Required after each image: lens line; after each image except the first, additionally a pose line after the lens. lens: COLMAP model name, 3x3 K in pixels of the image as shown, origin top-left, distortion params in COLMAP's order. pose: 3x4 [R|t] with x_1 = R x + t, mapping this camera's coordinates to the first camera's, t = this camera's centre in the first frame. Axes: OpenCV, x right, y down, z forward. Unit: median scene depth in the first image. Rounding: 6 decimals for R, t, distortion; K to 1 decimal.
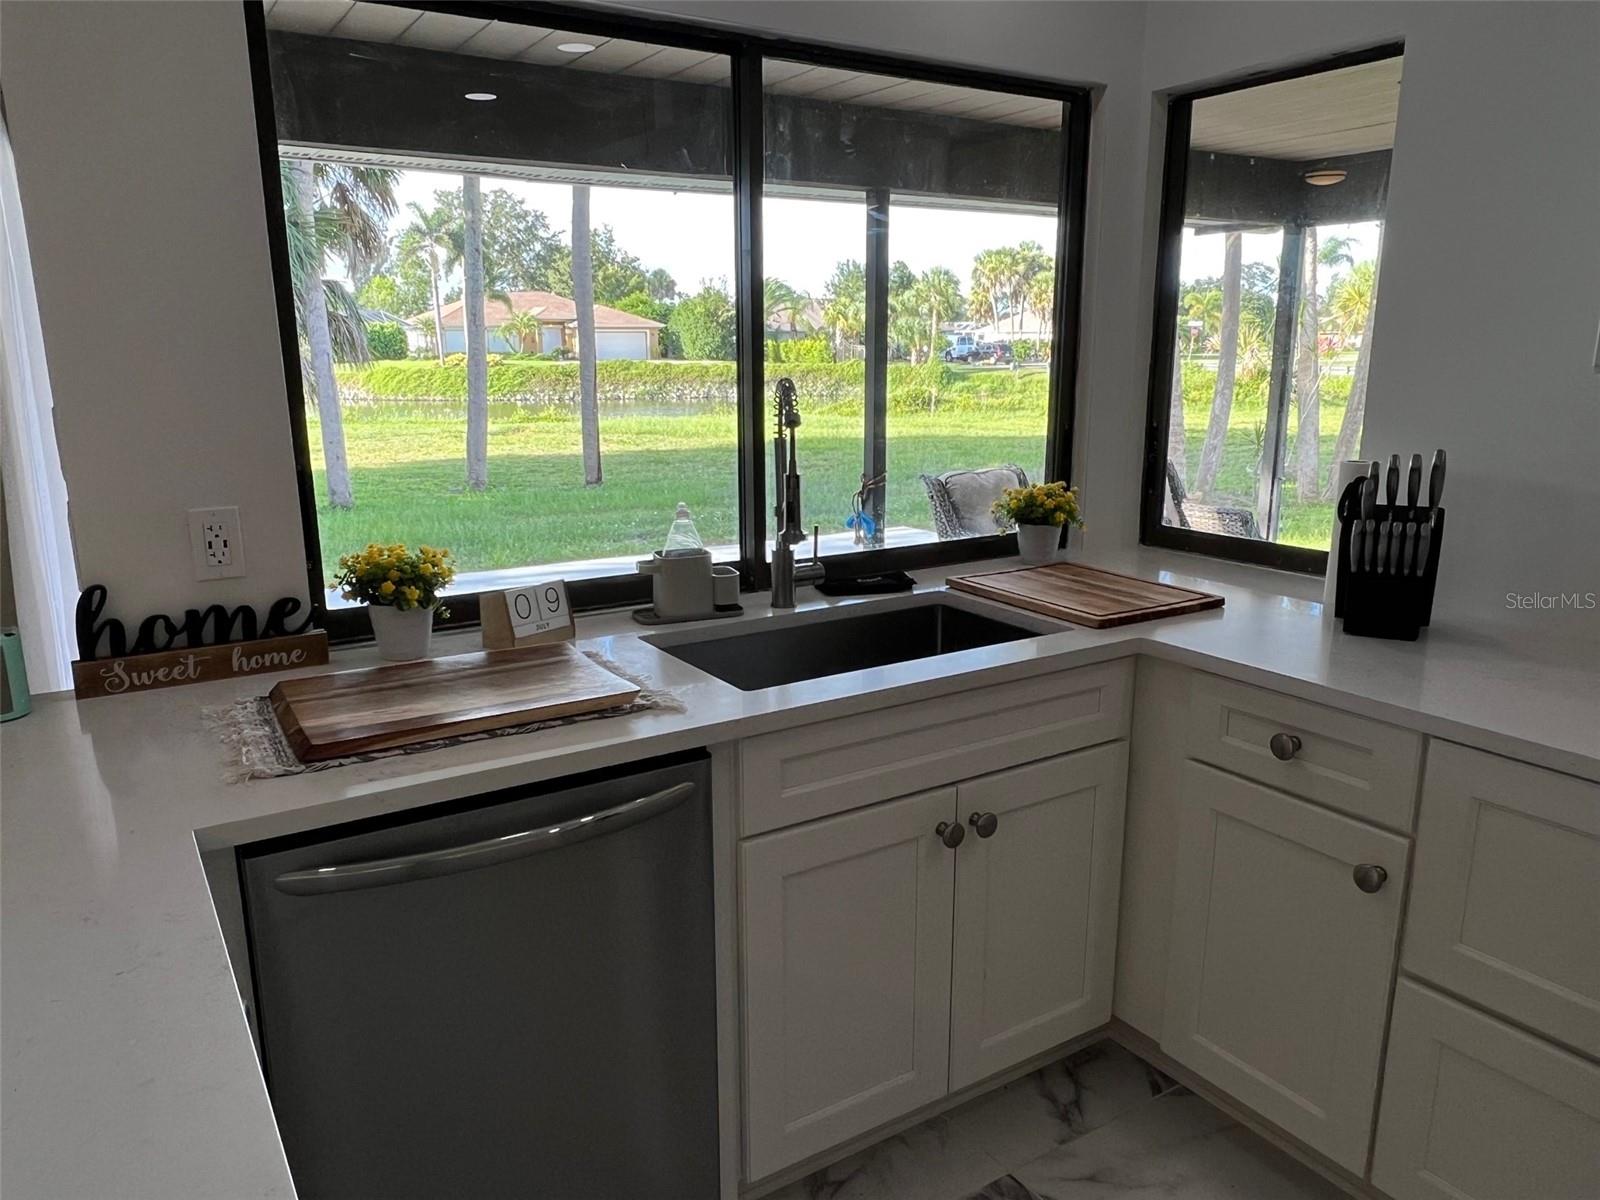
lens RADIAL K [[1134.9, 0, 800.3], [0, 1134.9, 603.2], [0, 0, 1]] dist [0.011506, -0.010349]
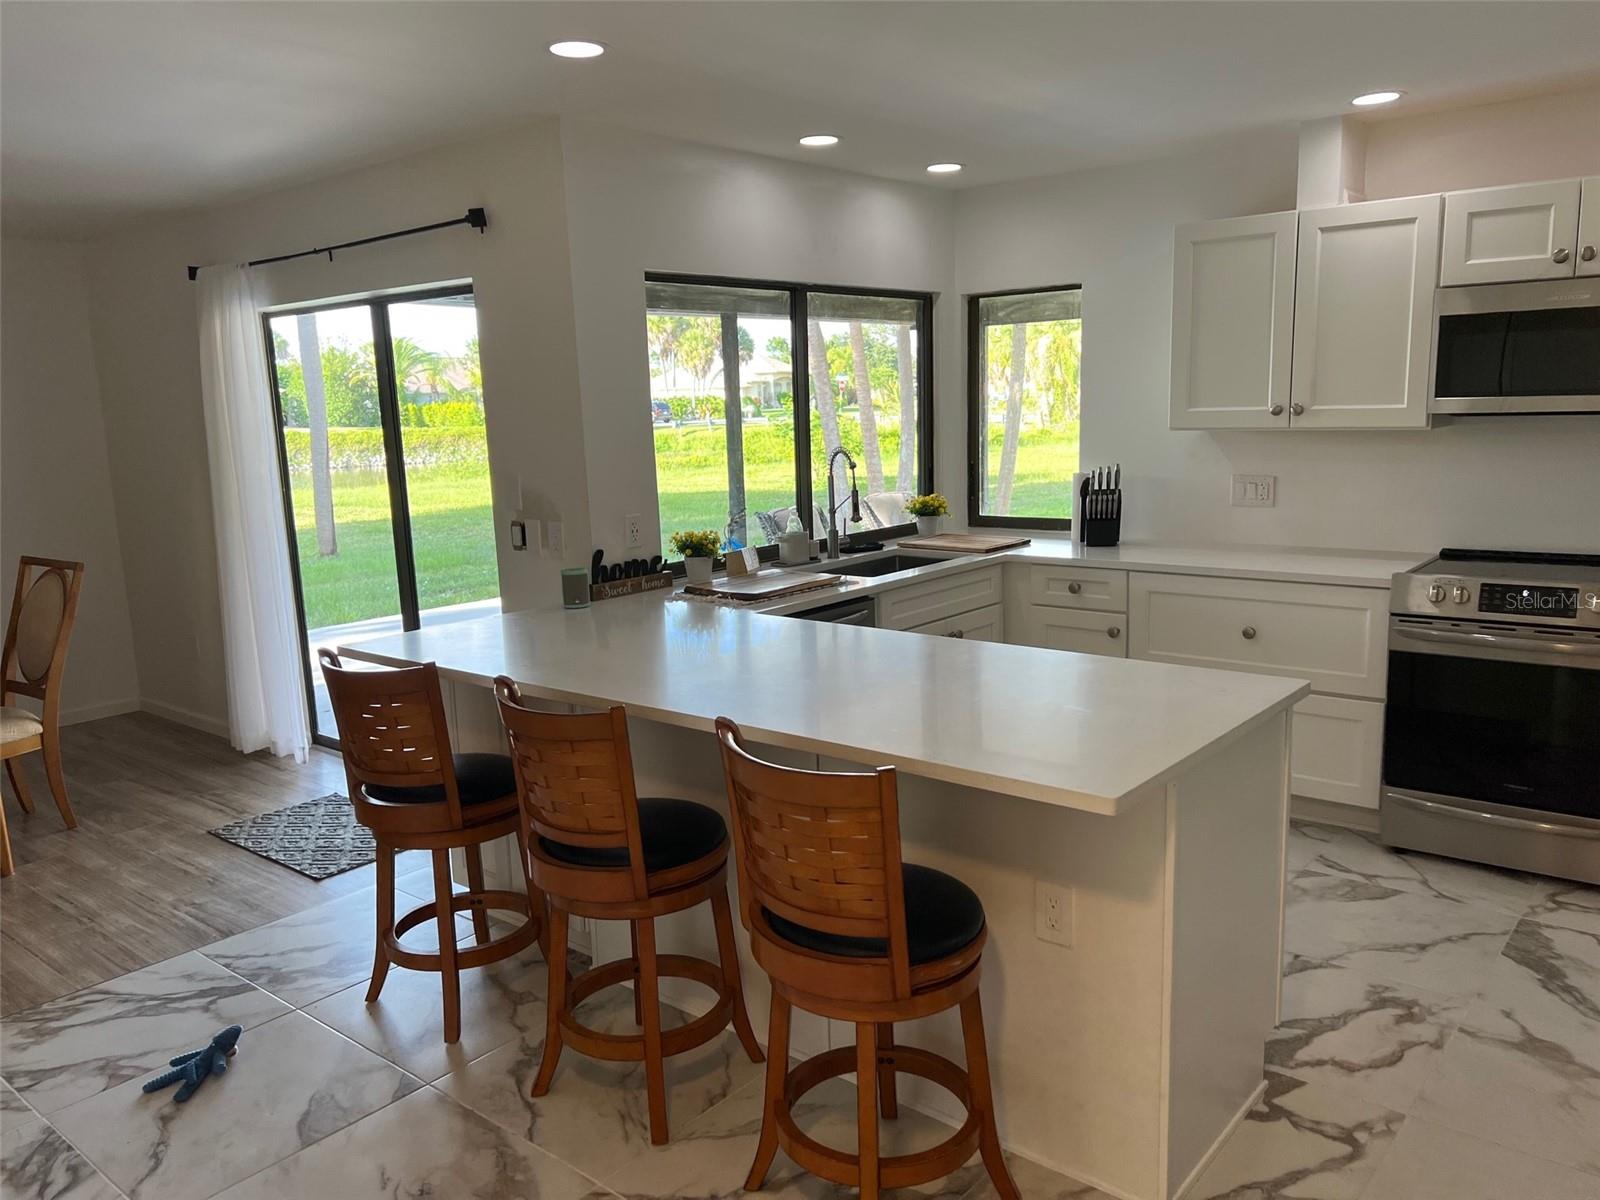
lens RADIAL K [[1197.9, 0, 811.5], [0, 1197.9, 601.0], [0, 0, 1]] dist [0.104825, -0.002341]
pose [[0.952436, -0.077886, 0.294619, -0.298564], [0.095425, 0.994391, -0.045611, 0.074696], [-0.289414, 0.071555, 0.954526, -0.443450]]
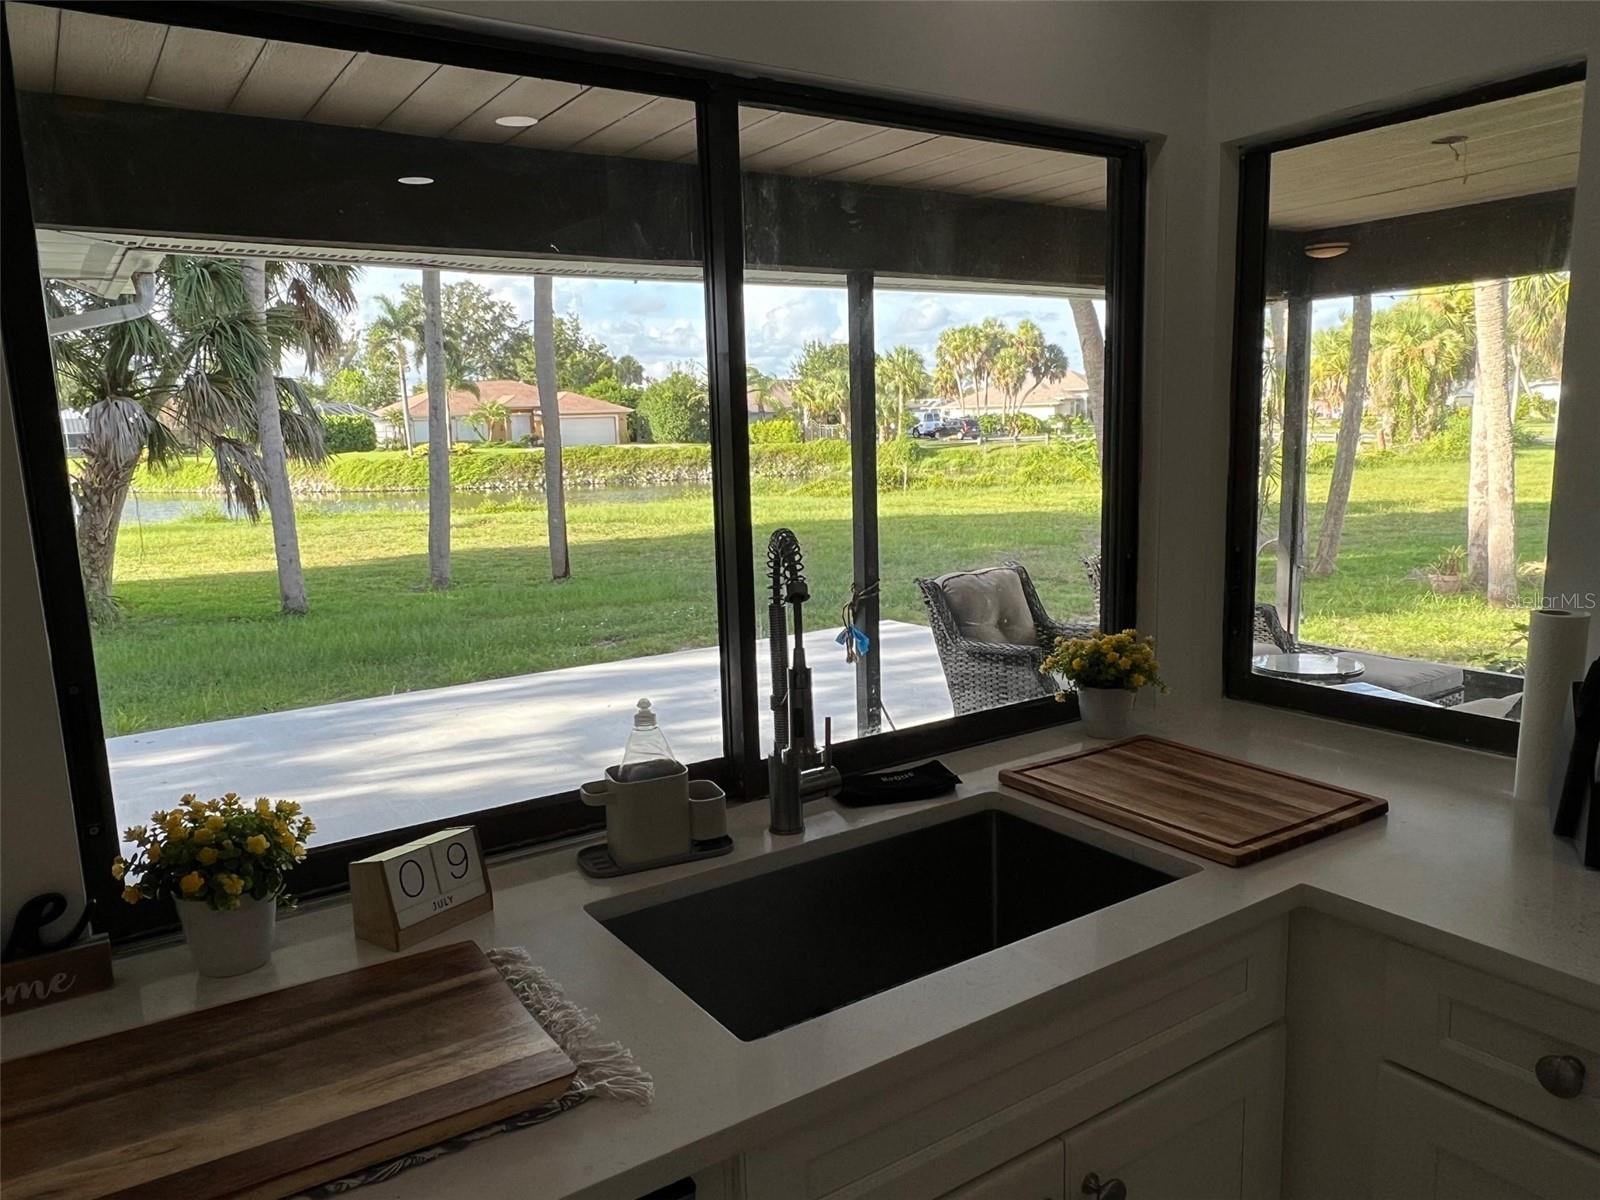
lens RADIAL K [[1134.9, 0, 795.3], [0, 1134.9, 599.5], [0, 0, 1]] dist [0.011506, -0.010349]
pose [[0.999368, -0.029806, 0.019384, -0.008370], [0.031097, 0.997055, -0.070104, -0.040857], [-0.017237, 0.070663, 0.997351, 0.113238]]
